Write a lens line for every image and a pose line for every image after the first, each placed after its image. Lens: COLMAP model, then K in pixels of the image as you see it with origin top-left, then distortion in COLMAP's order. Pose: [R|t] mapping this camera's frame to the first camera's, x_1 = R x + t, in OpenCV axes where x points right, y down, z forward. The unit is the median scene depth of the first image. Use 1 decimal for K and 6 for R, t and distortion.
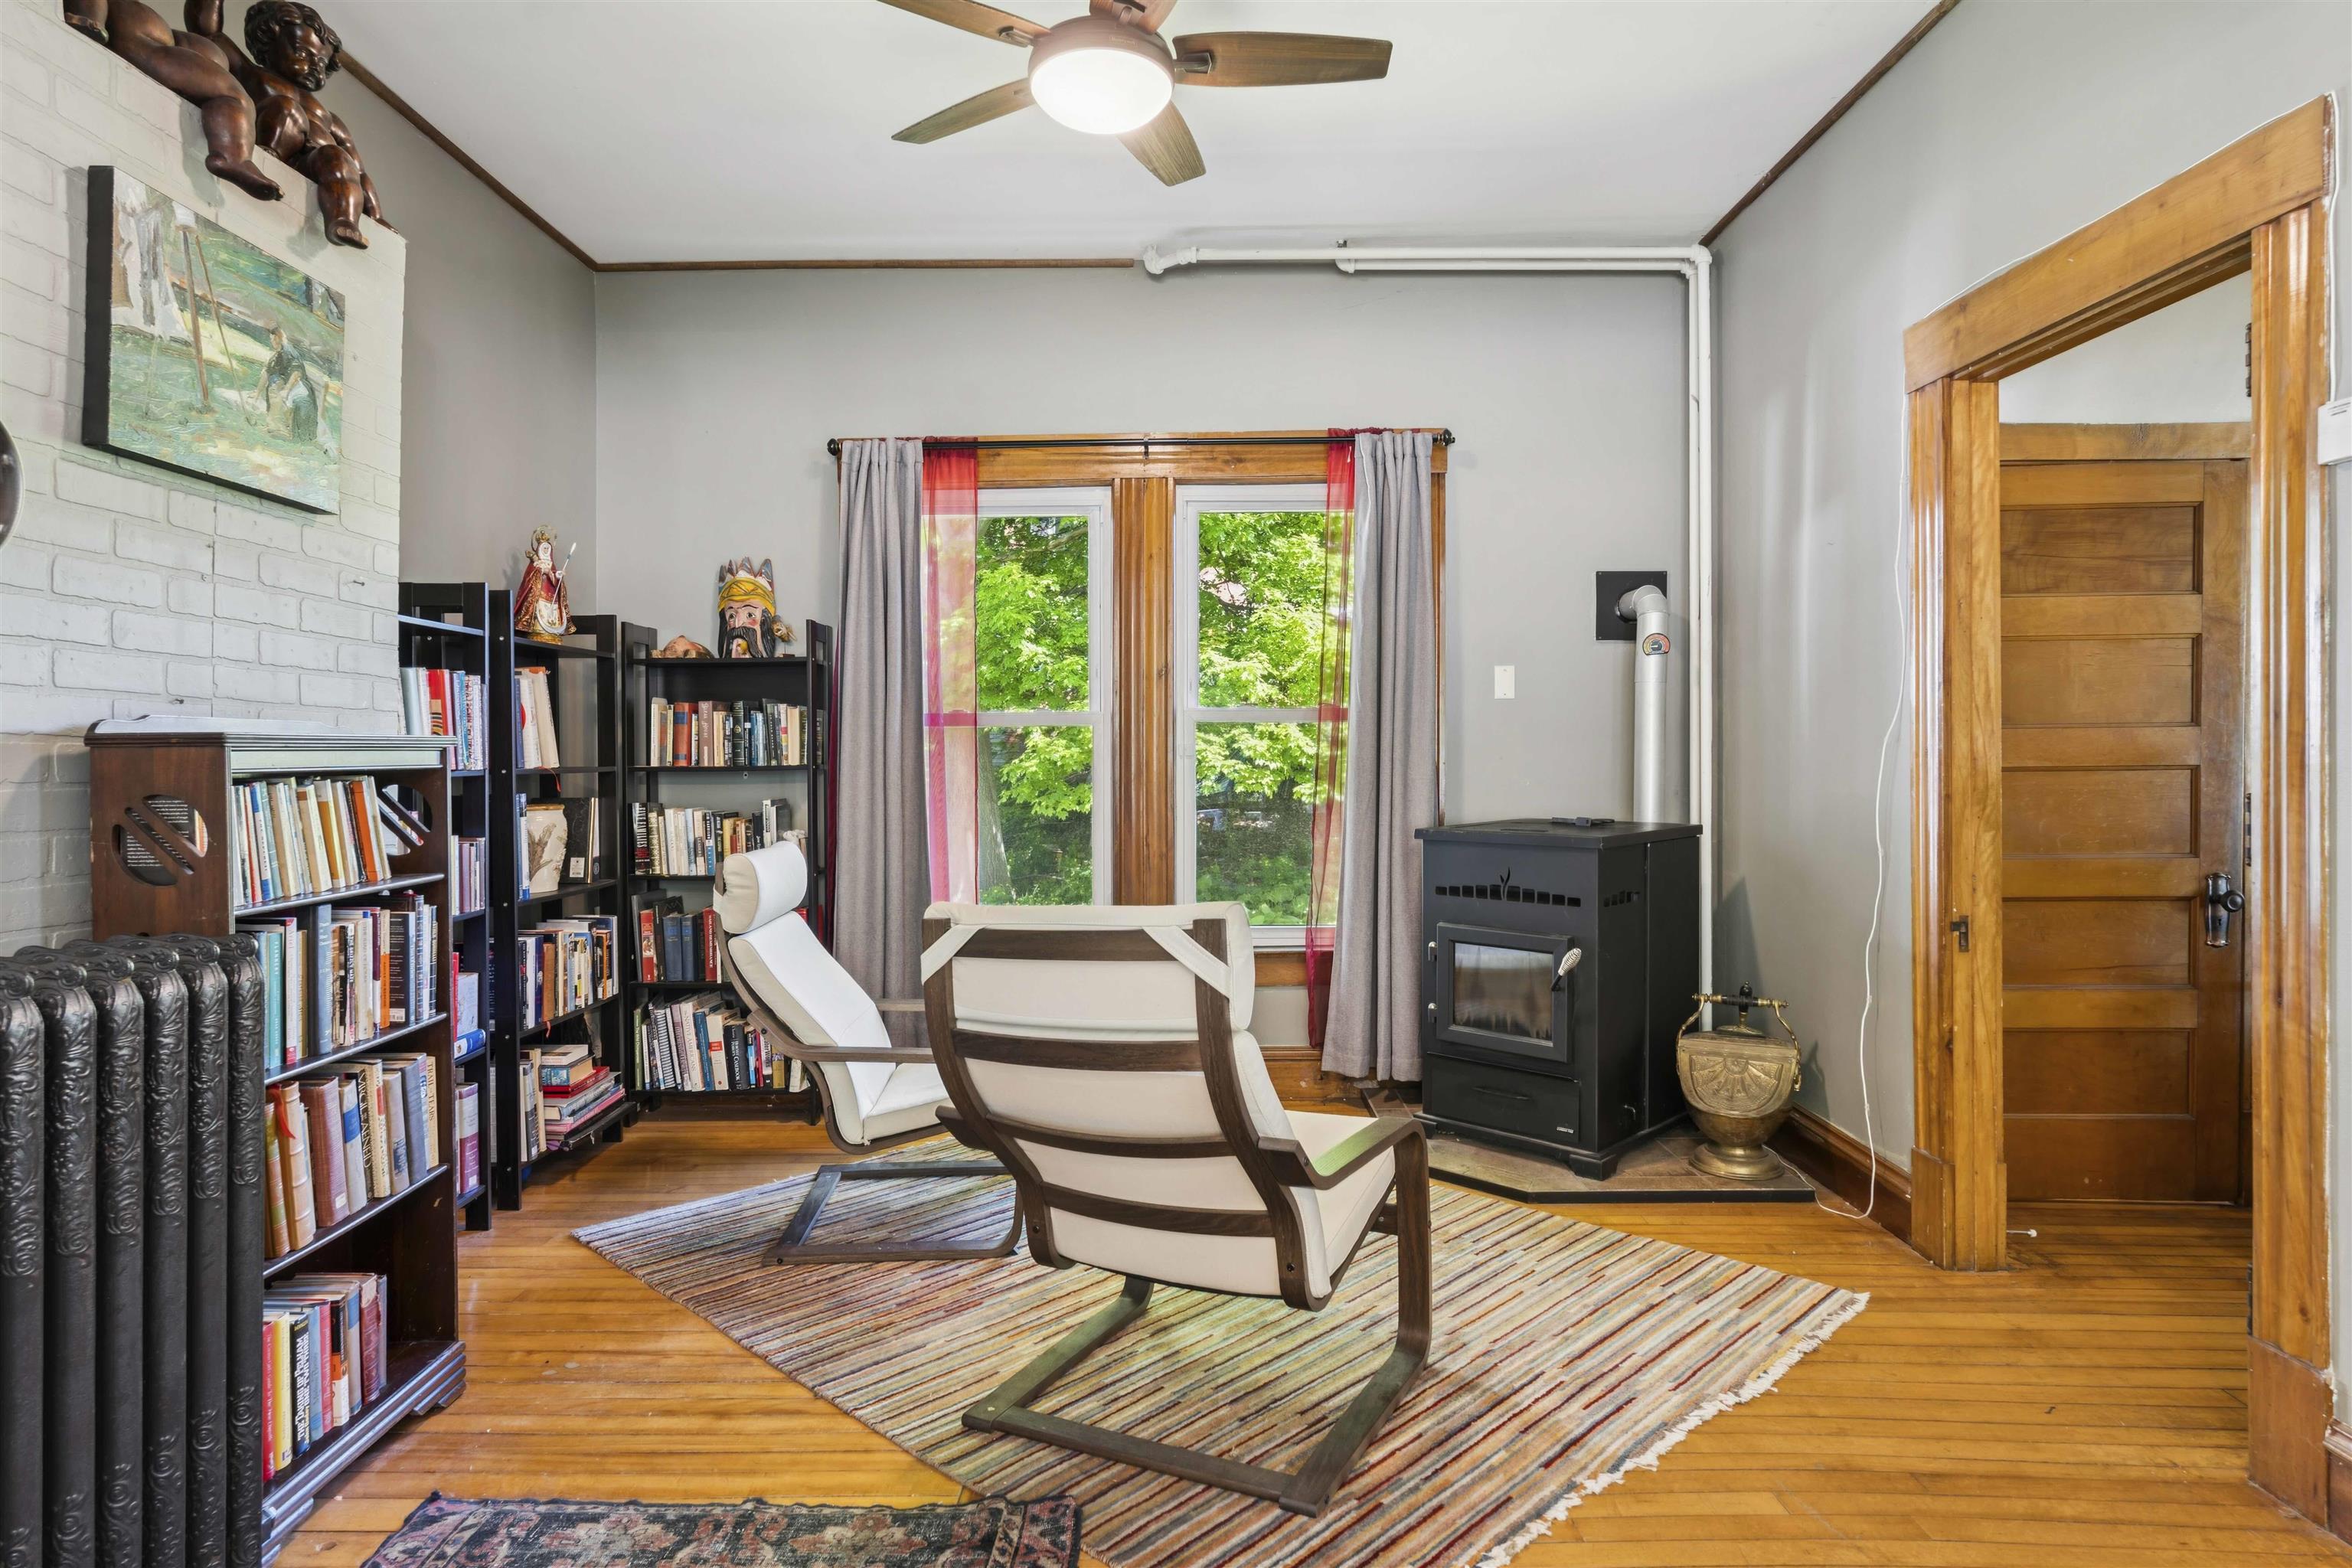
lens RADIAL K [[1325.4, 0, 1177.7], [0, 1325.4, 763.0], [0, 0, 1]] dist [0.002107, 0.000892]
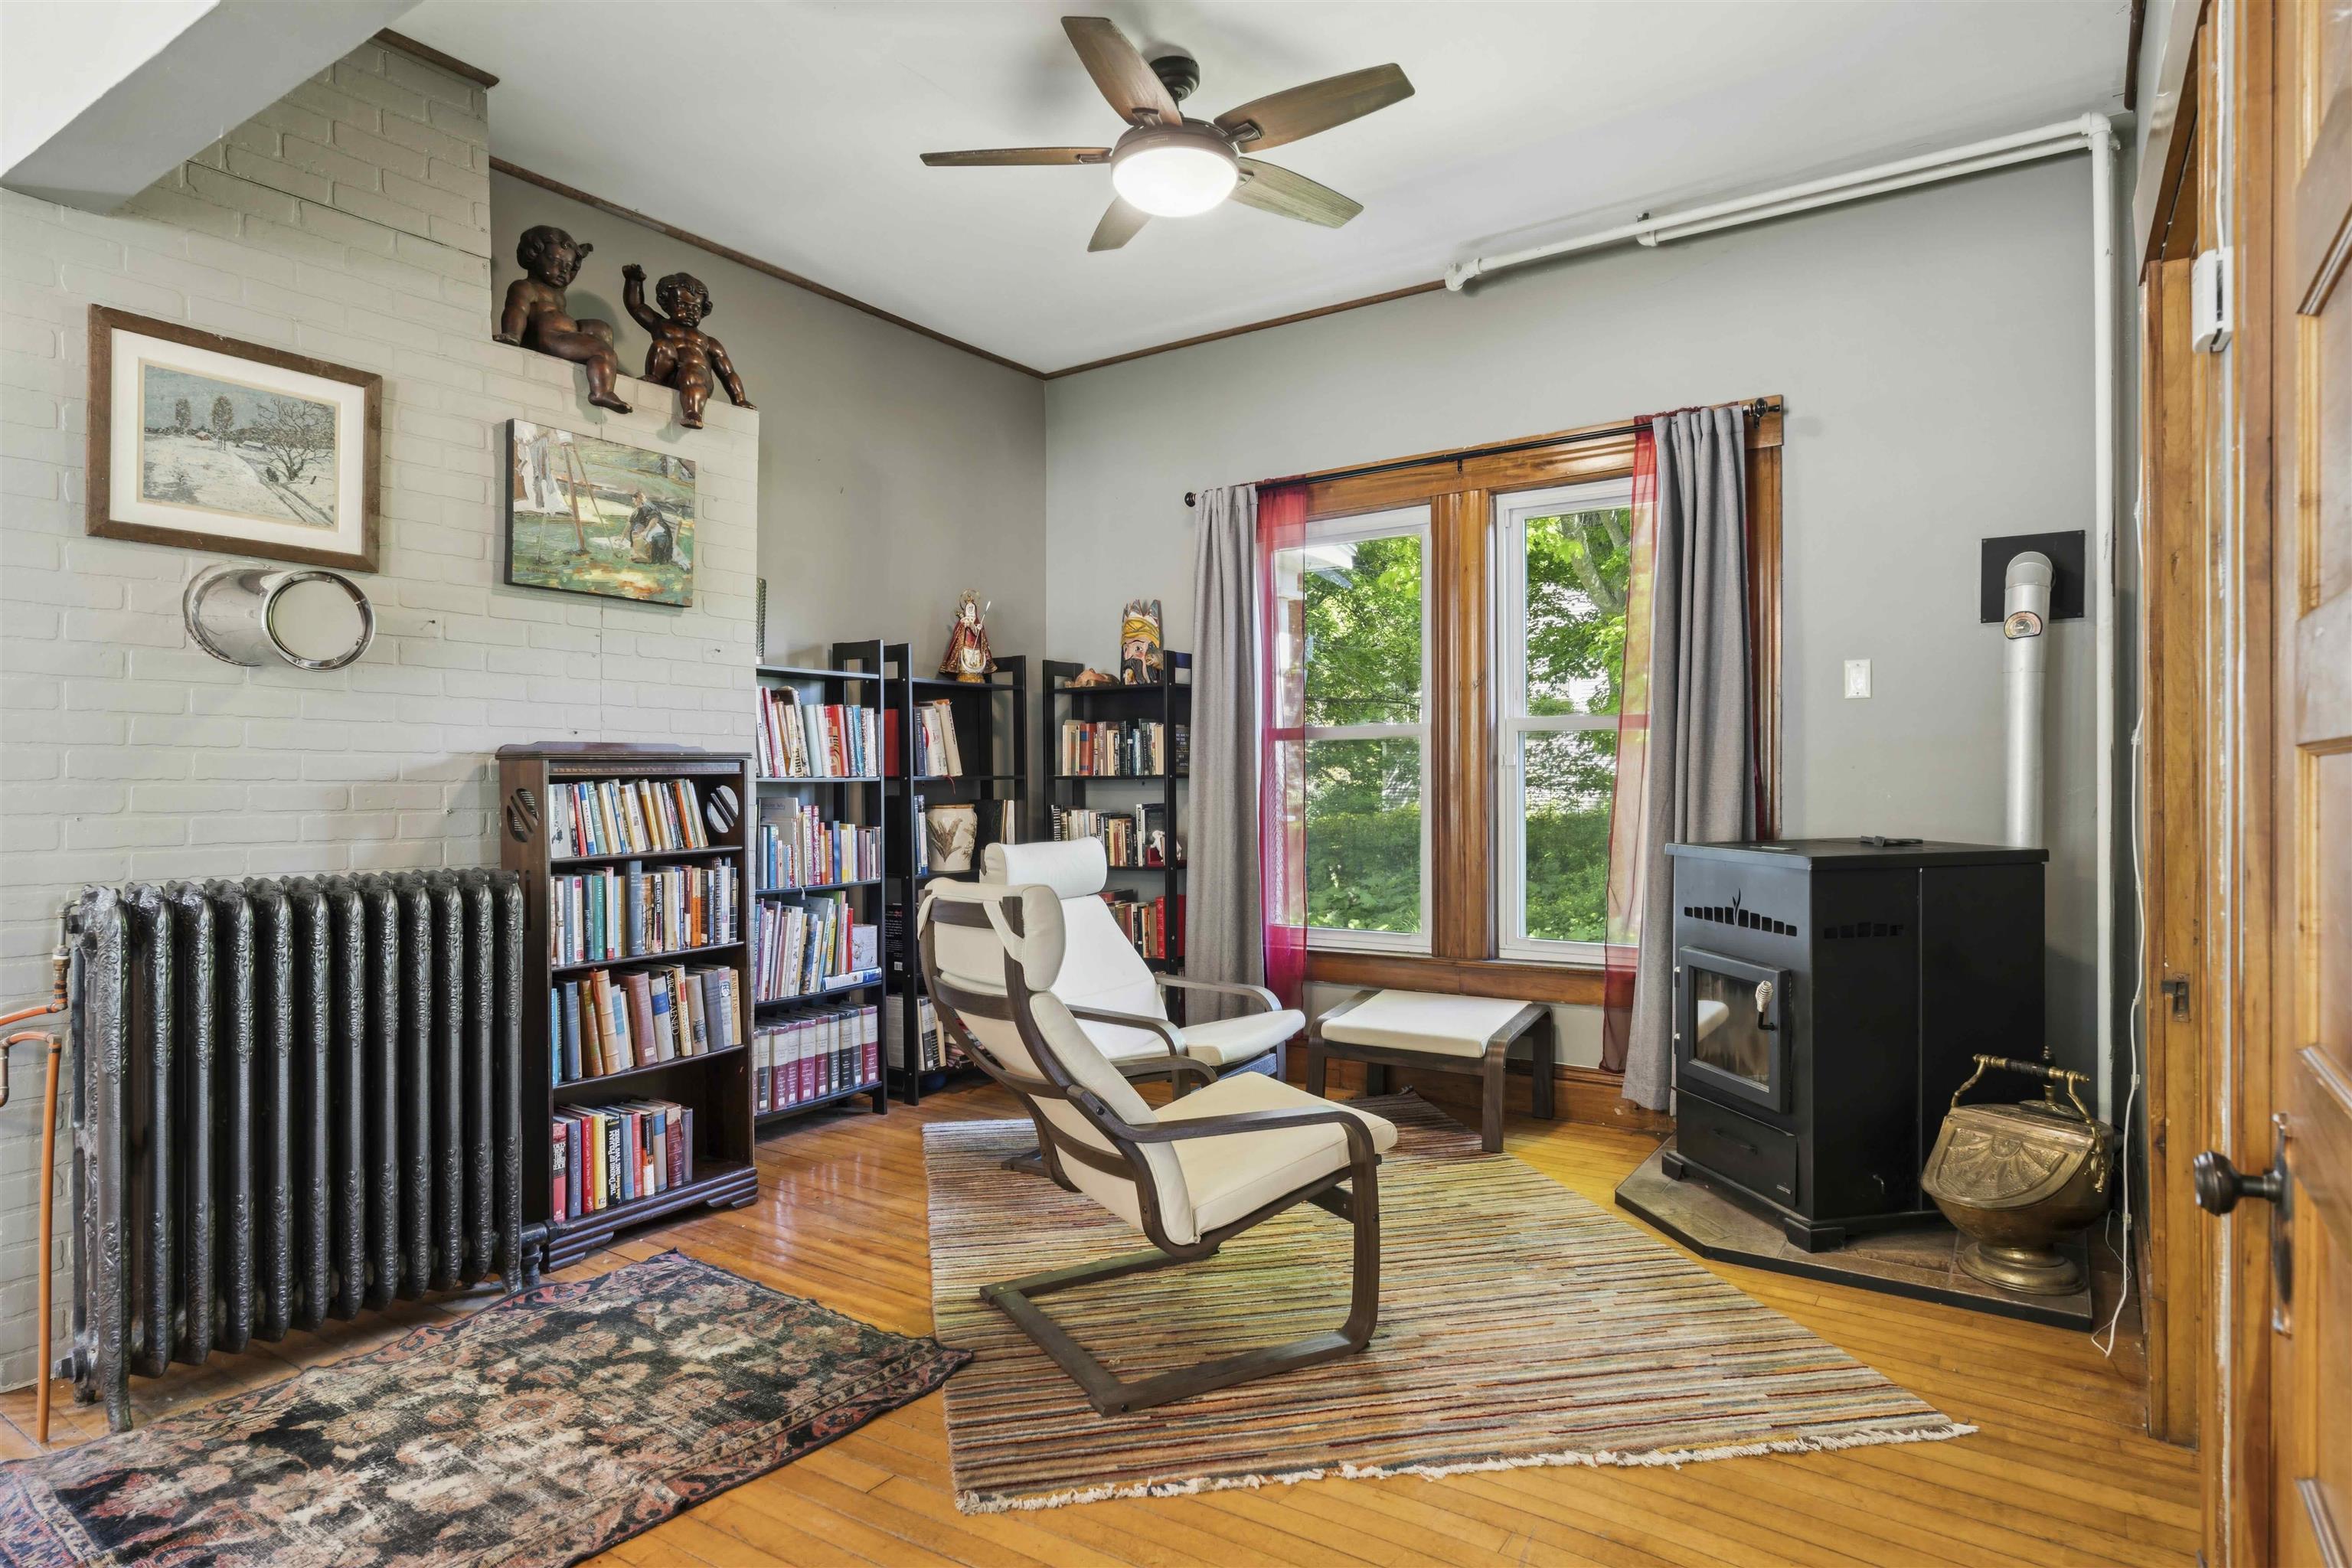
lens RADIAL K [[1325.4, 0, 1162.1], [0, 1325.4, 785.4], [0, 0, 1]] dist [0.002107, 0.000892]
pose [[0.818836, 0.005404, -0.574002, 0.617891], [-0.001684, 0.999974, 0.007012, 0.004791], [0.574025, -0.004775, 0.818824, 0.060939]]
